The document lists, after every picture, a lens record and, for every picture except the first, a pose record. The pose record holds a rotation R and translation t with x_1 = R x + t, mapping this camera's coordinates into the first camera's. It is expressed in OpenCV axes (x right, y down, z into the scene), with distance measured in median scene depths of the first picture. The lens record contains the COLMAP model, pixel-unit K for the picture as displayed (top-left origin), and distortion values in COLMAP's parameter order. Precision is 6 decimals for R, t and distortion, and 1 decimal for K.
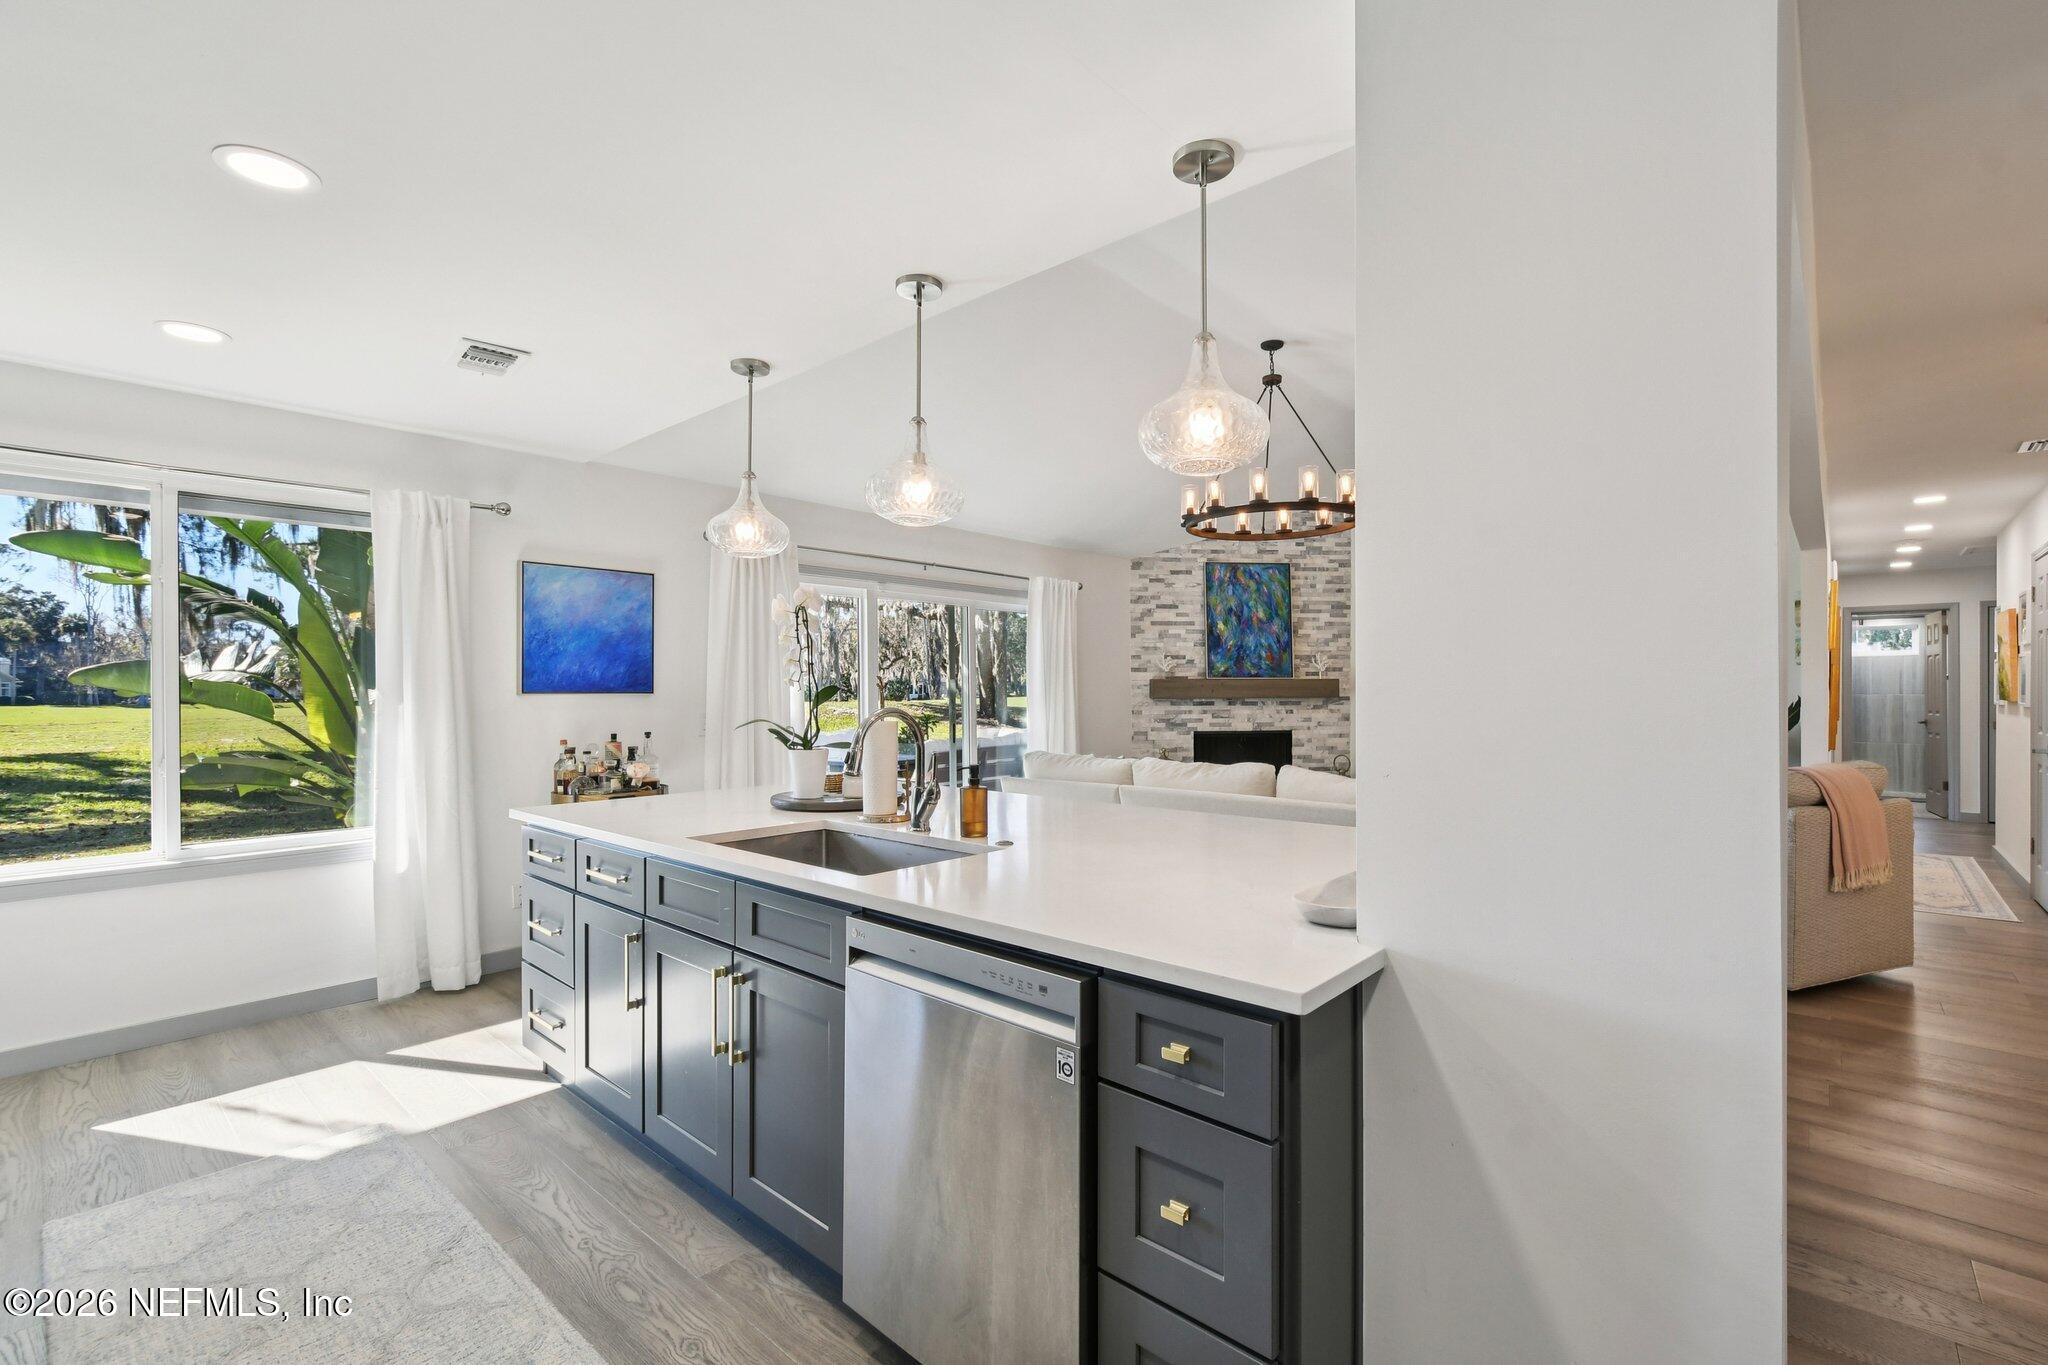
lens RADIAL K [[926.1, 0, 1014.5], [0, 926.1, 694.5], [0, 0, 1]] dist [0.008092, -0.007607]
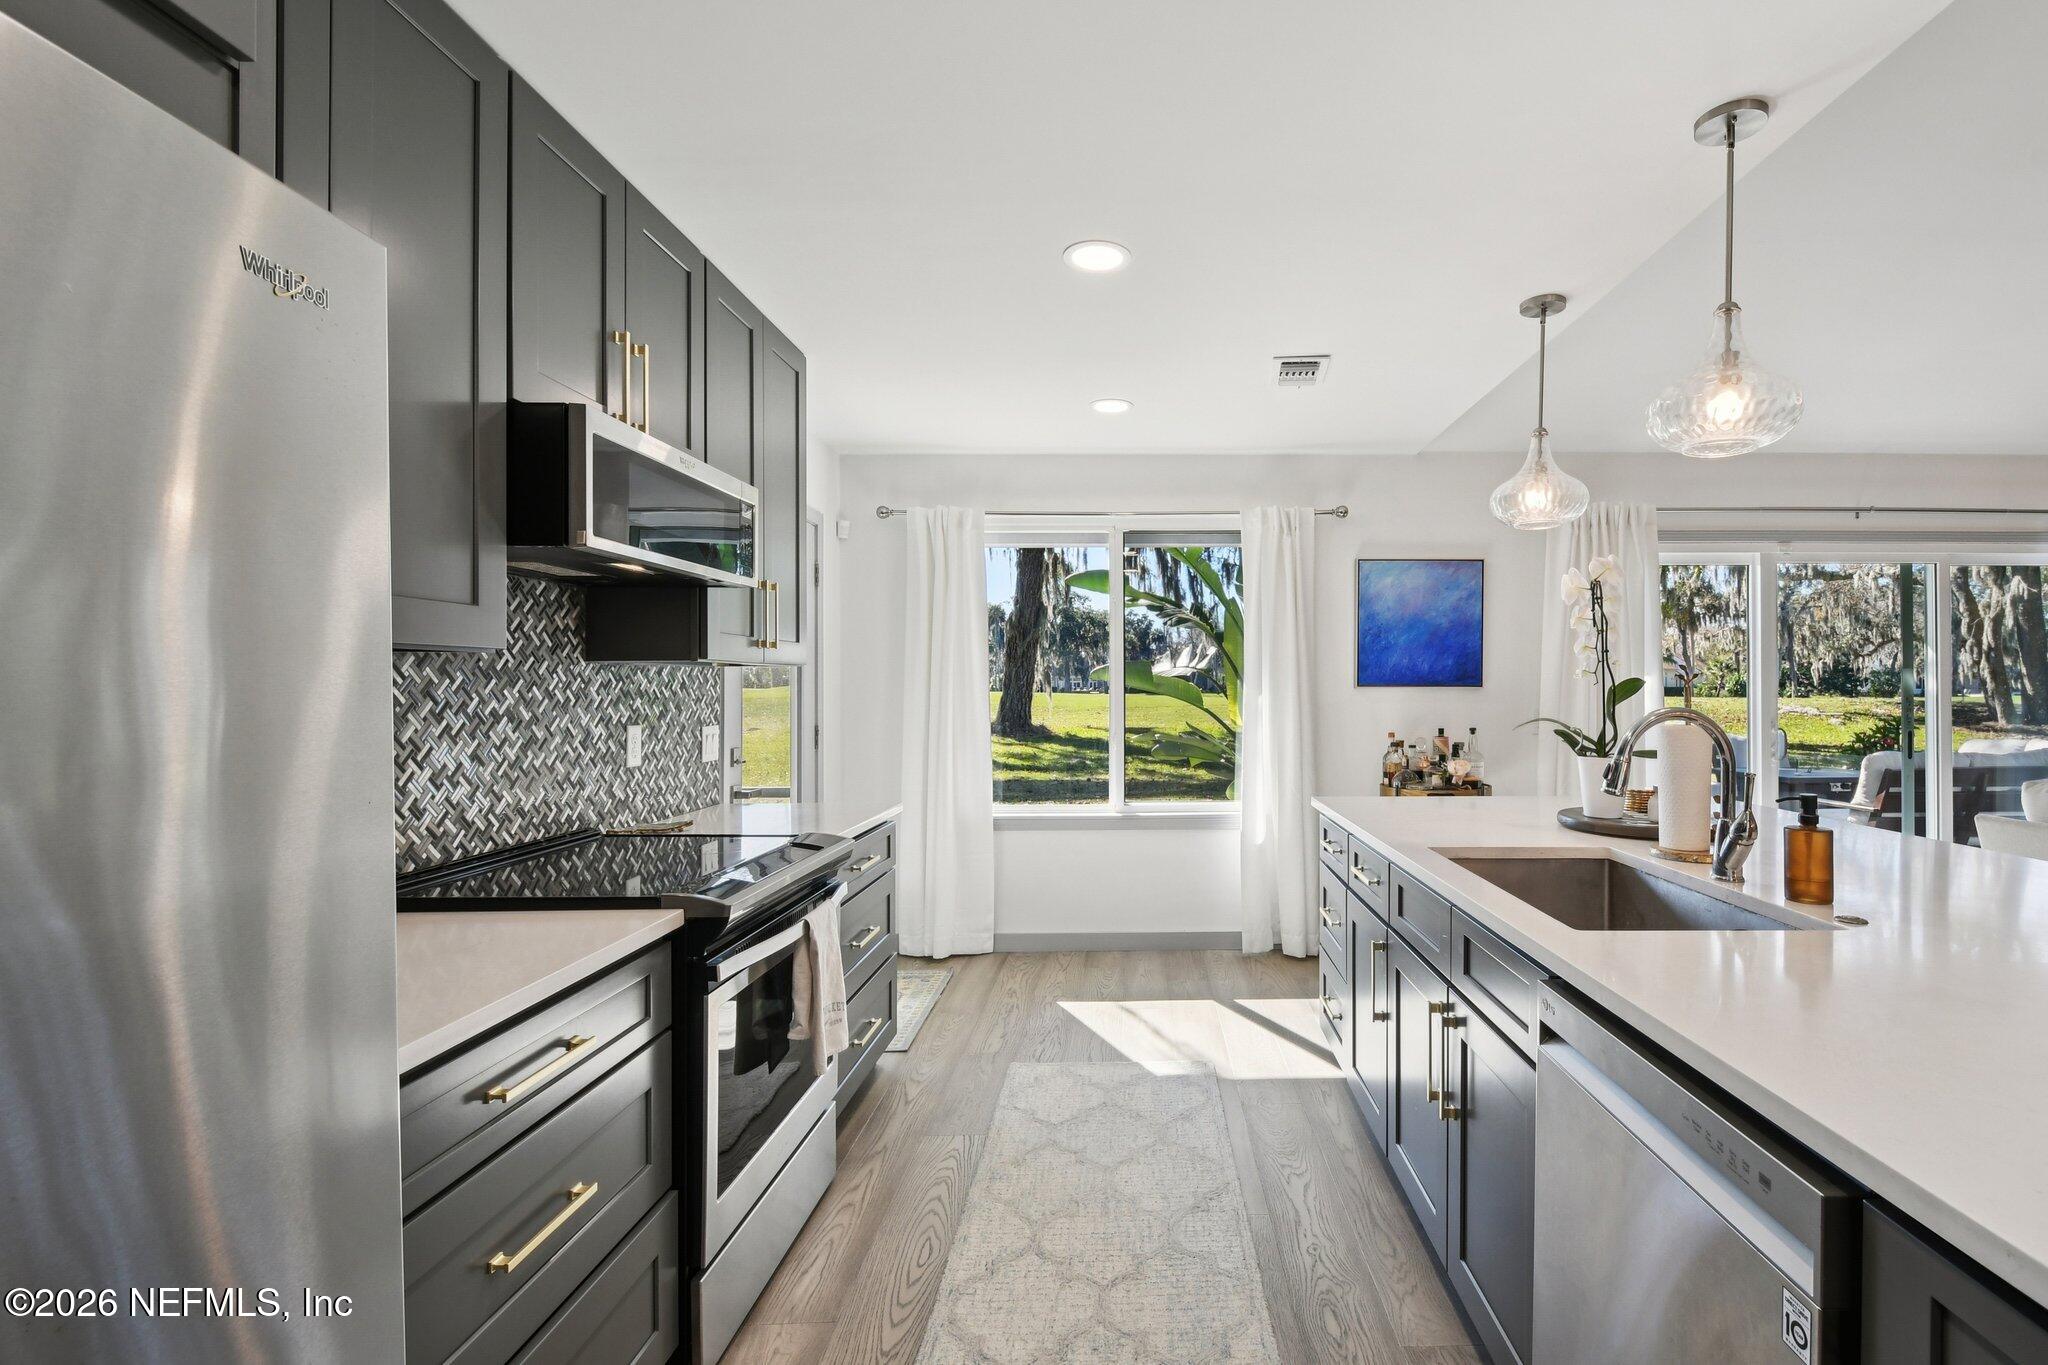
lens RADIAL K [[926.1, 0, 1201.5], [0, 926.1, 688.9], [0, 0, 1]] dist [0.008092, -0.007607]
pose [[0.681277, 0.005203, -0.732008, 0.106545], [-0.003767, 0.999986, 0.003602, -0.001445], [0.732016, 0.000304, 0.681287, 0.154492]]
